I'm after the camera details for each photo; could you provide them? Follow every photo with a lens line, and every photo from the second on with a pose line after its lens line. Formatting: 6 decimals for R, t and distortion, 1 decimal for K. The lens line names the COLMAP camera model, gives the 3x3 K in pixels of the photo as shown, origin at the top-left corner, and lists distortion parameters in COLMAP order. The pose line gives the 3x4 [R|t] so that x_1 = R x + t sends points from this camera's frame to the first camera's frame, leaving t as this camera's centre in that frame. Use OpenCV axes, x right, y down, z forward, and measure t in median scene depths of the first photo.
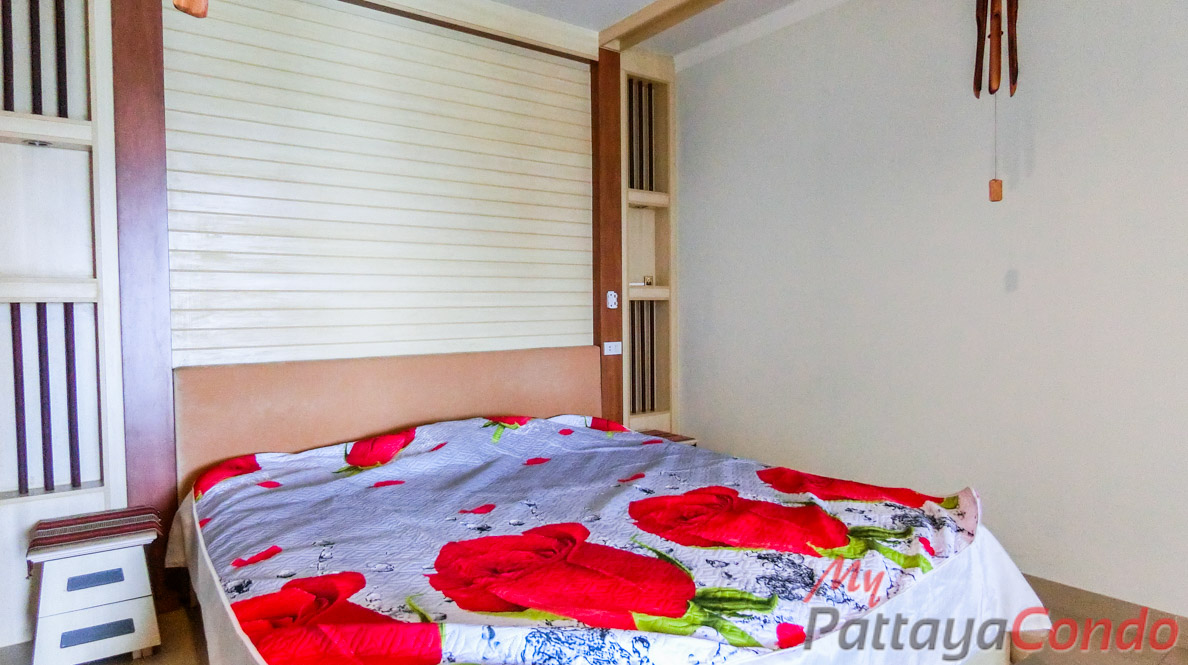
lens RADIAL K [[644.1, 0, 591.9], [0, 644.1, 326.4], [0, 0, 1]] dist [-0.003268, -0.047220]
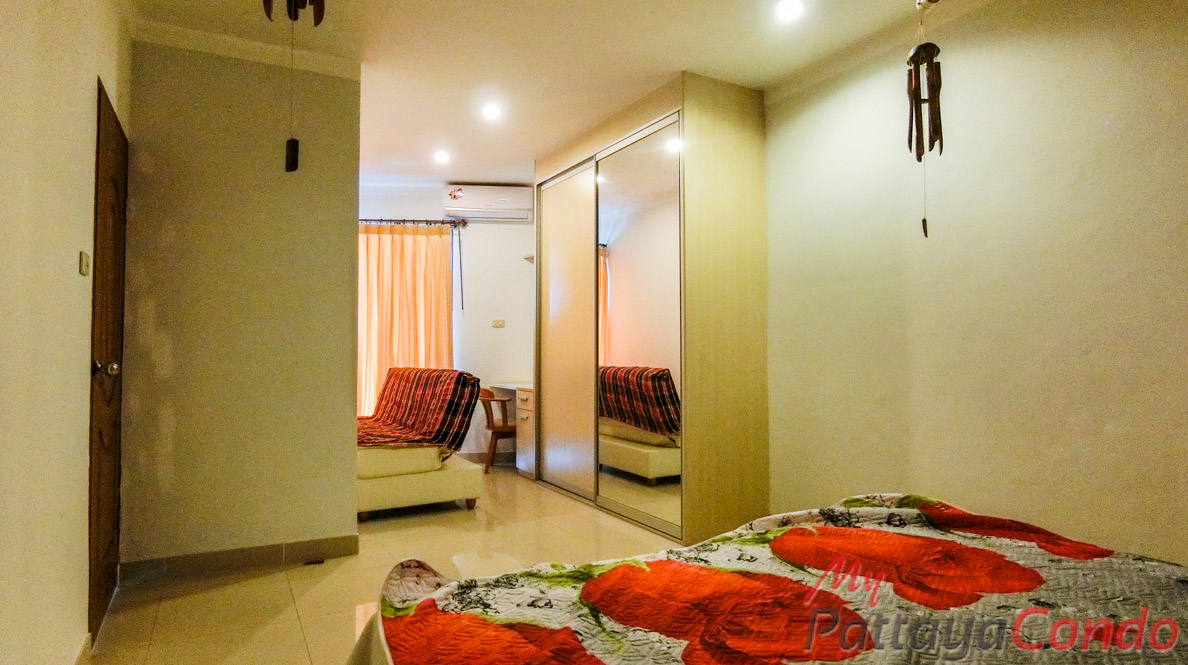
lens RADIAL K [[644.1, 0, 591.9], [0, 644.1, 326.4], [0, 0, 1]] dist [-0.003268, -0.047220]
pose [[-0.992263, 0.026463, 0.121303, 0.318368], [0.023708, 0.999428, -0.024105, -0.014956], [-0.121872, -0.021043, -0.992323, 2.152318]]
